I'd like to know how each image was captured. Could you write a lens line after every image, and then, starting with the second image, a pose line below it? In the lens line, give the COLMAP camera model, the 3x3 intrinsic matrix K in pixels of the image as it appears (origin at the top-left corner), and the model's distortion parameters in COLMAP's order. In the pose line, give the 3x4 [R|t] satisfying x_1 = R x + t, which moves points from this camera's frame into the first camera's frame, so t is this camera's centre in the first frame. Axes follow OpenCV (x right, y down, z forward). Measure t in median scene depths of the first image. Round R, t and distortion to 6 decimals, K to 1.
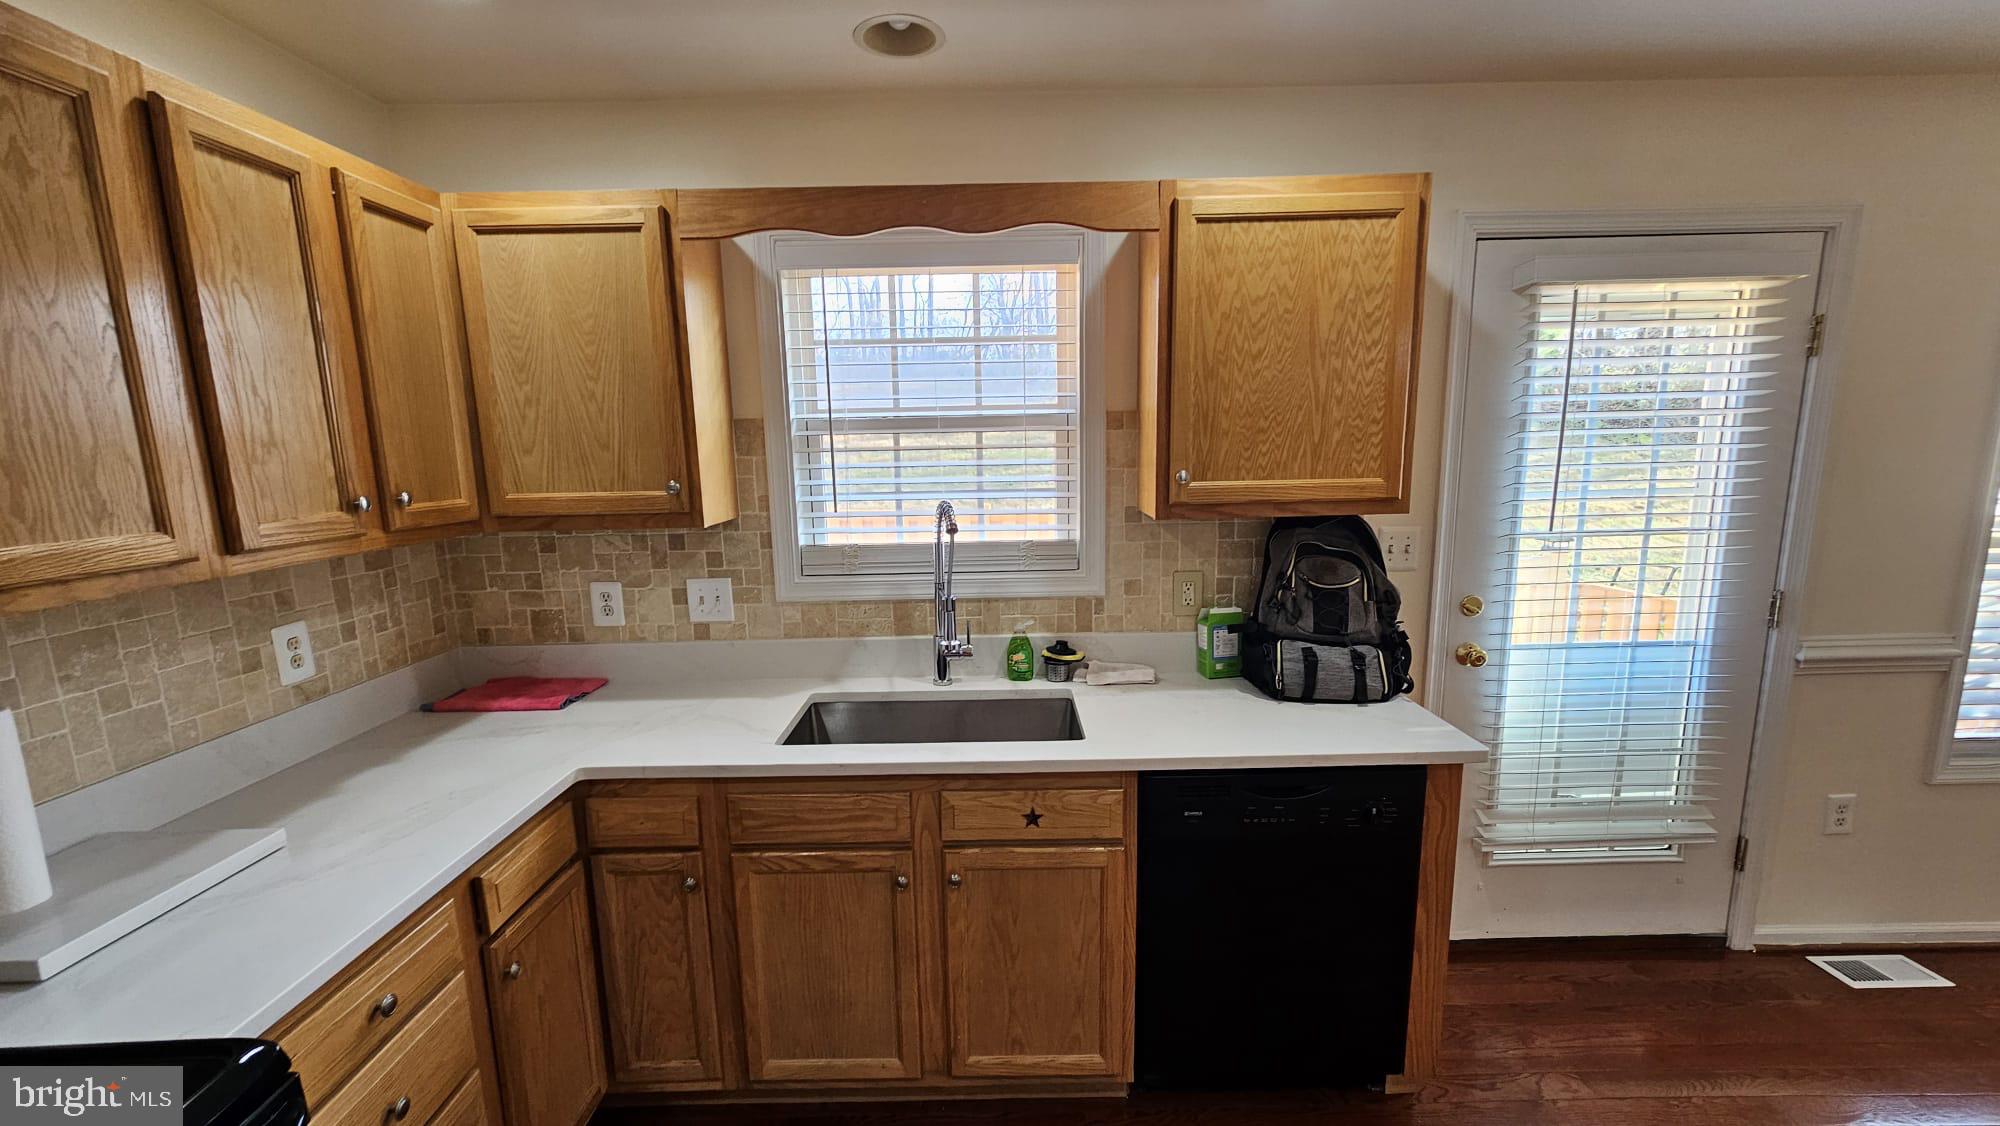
lens RADIAL K [[819.2, 0, 997.8], [0, 819.2, 587.9], [0, 0, 1]] dist [-0.001097, -0.000115]
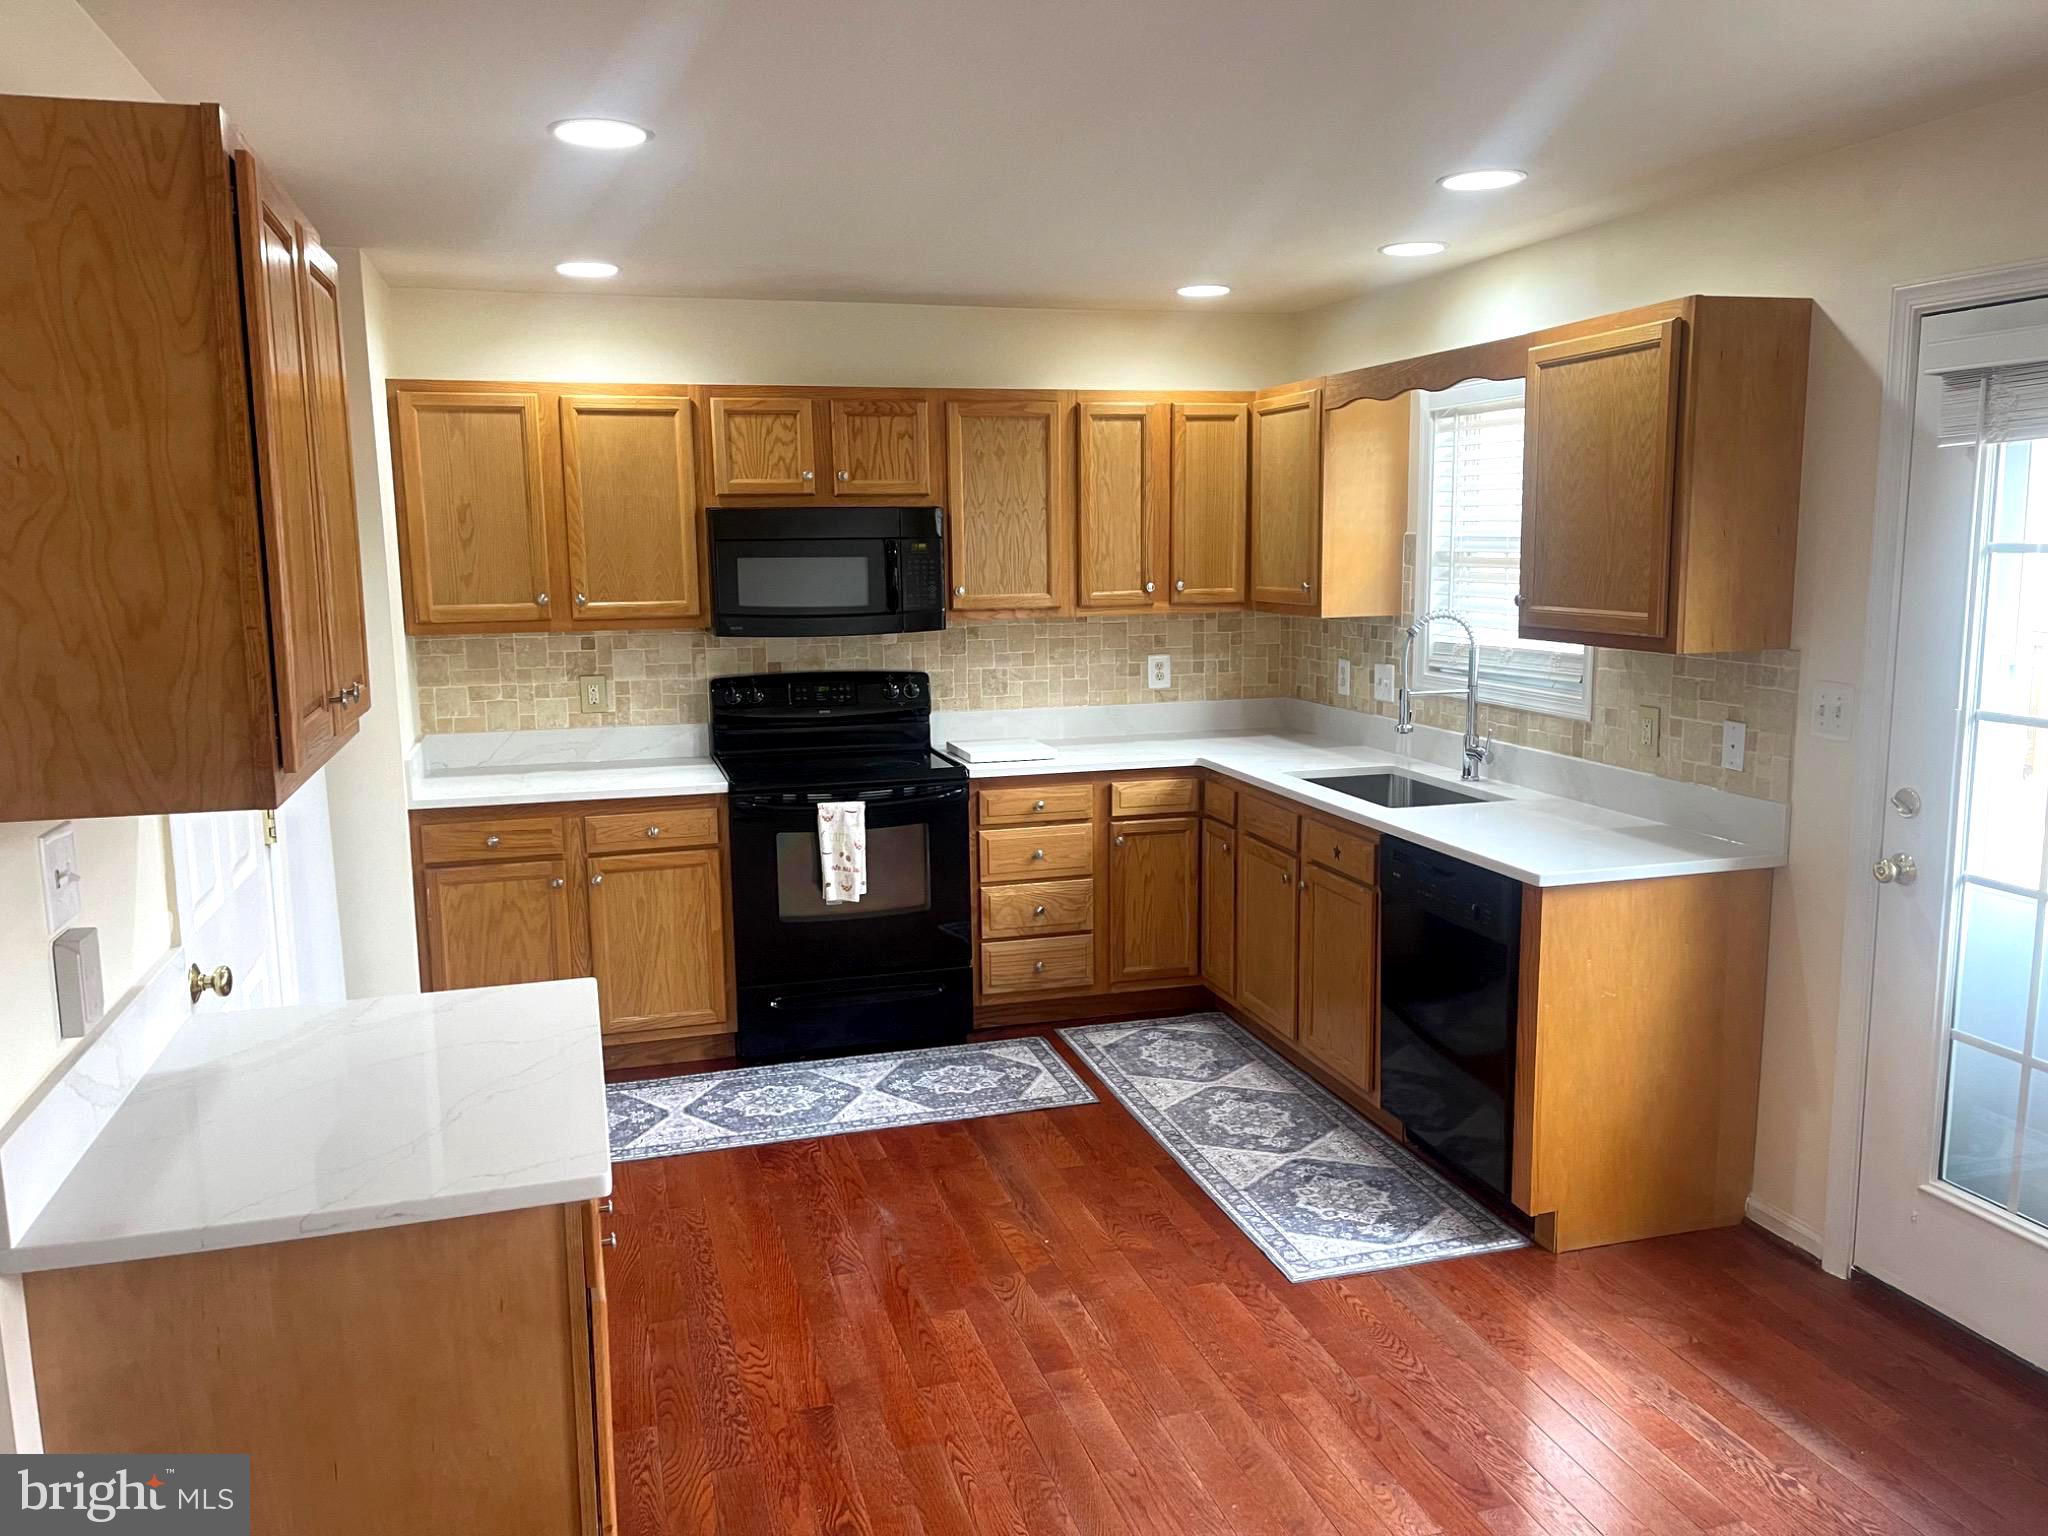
lens RADIAL K [[1534.8, 0, 1033.6], [0, 1534.8, 764.8], [0, 0, 1]] dist [0.038609, -0.011995]
pose [[0.284784, 0.158224, -0.945443, 2.035052], [-0.157707, 0.980578, 0.116600, -0.059773], [0.945530, 0.115898, 0.304206, -0.200226]]
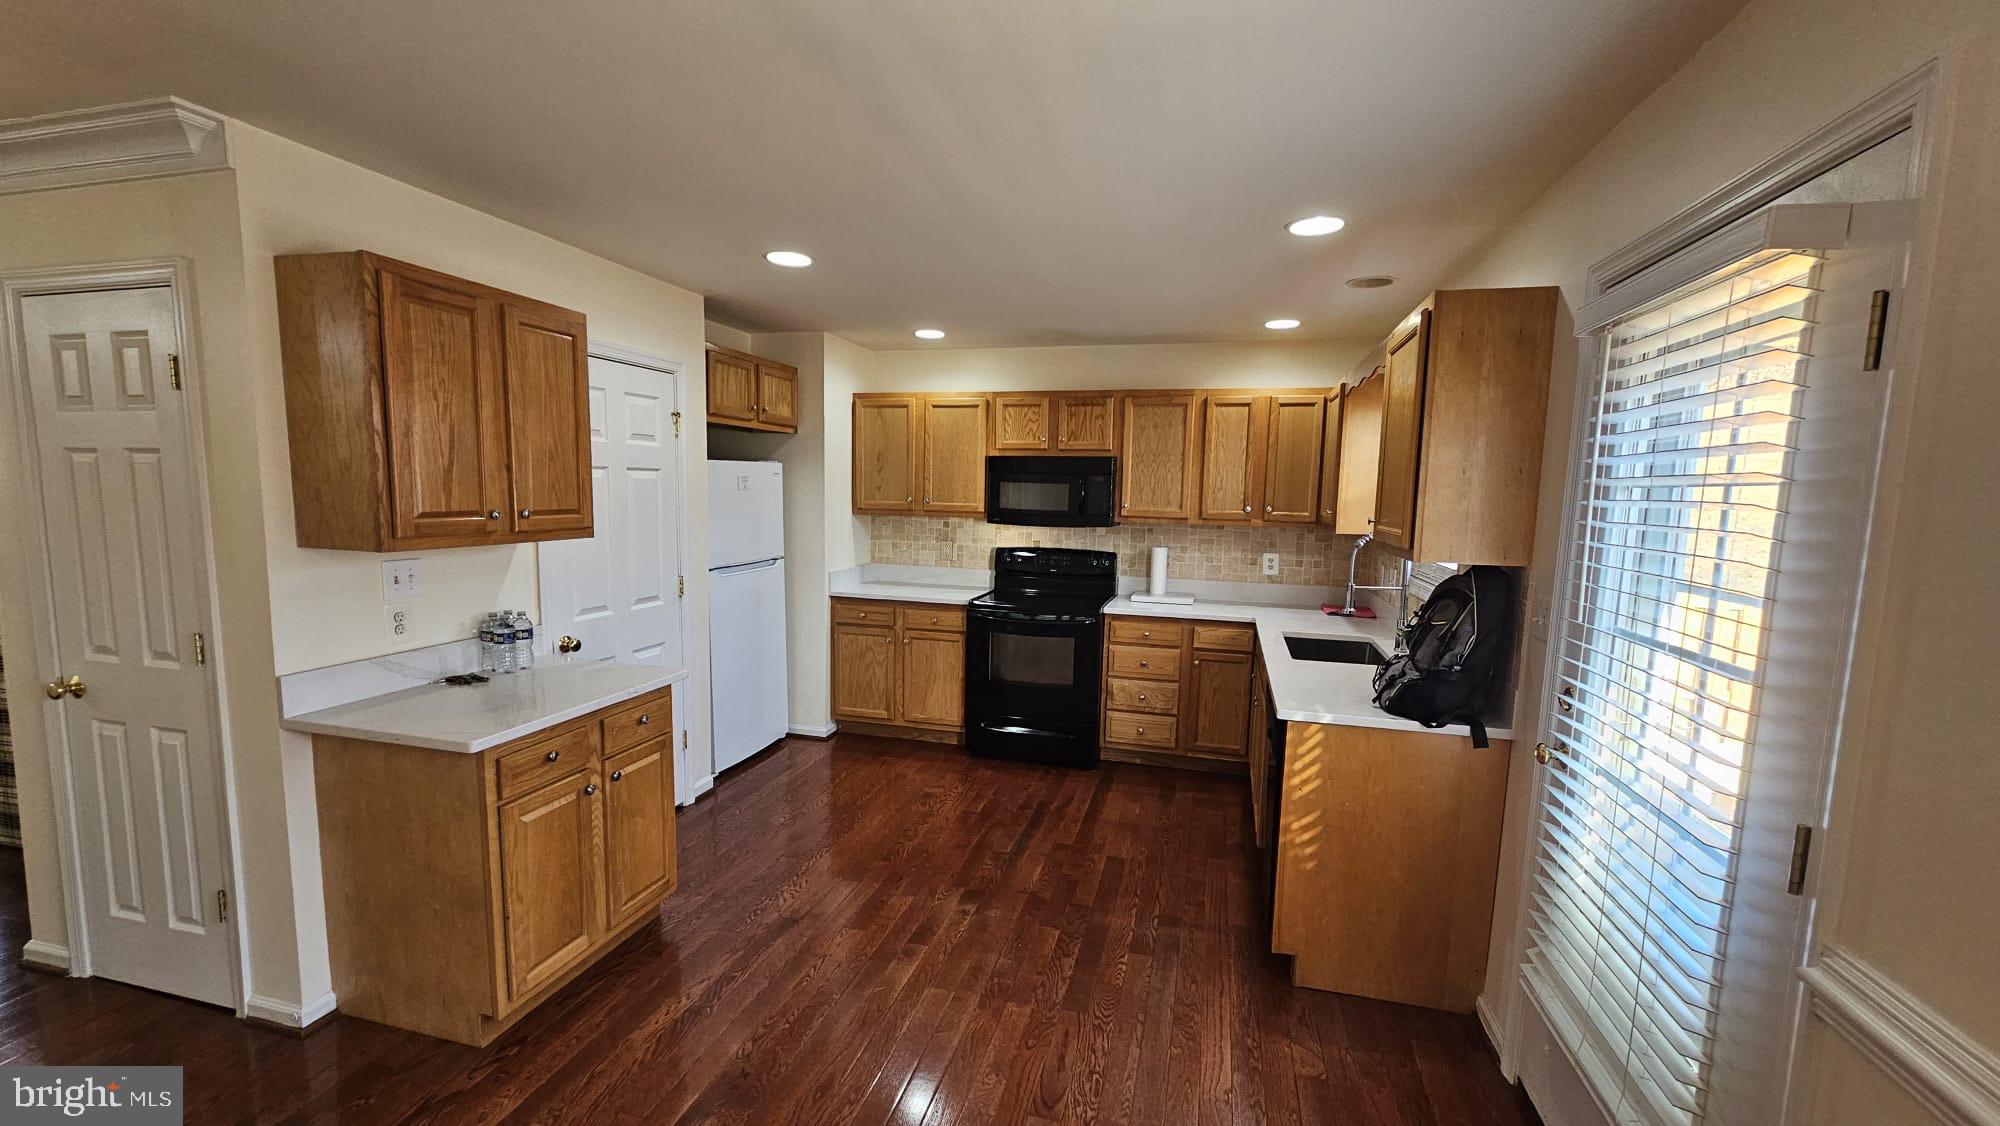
lens RADIAL K [[819.2, 0, 992.3], [0, 819.2, 578.1], [0, 0, 1]] dist [-0.001097, -0.000115]
pose [[-0.265041, 0.120844, -0.956635, 1.904431], [-0.181865, 0.968044, 0.172672, -0.169294], [0.946931, 0.219743, -0.234594, 0.727911]]
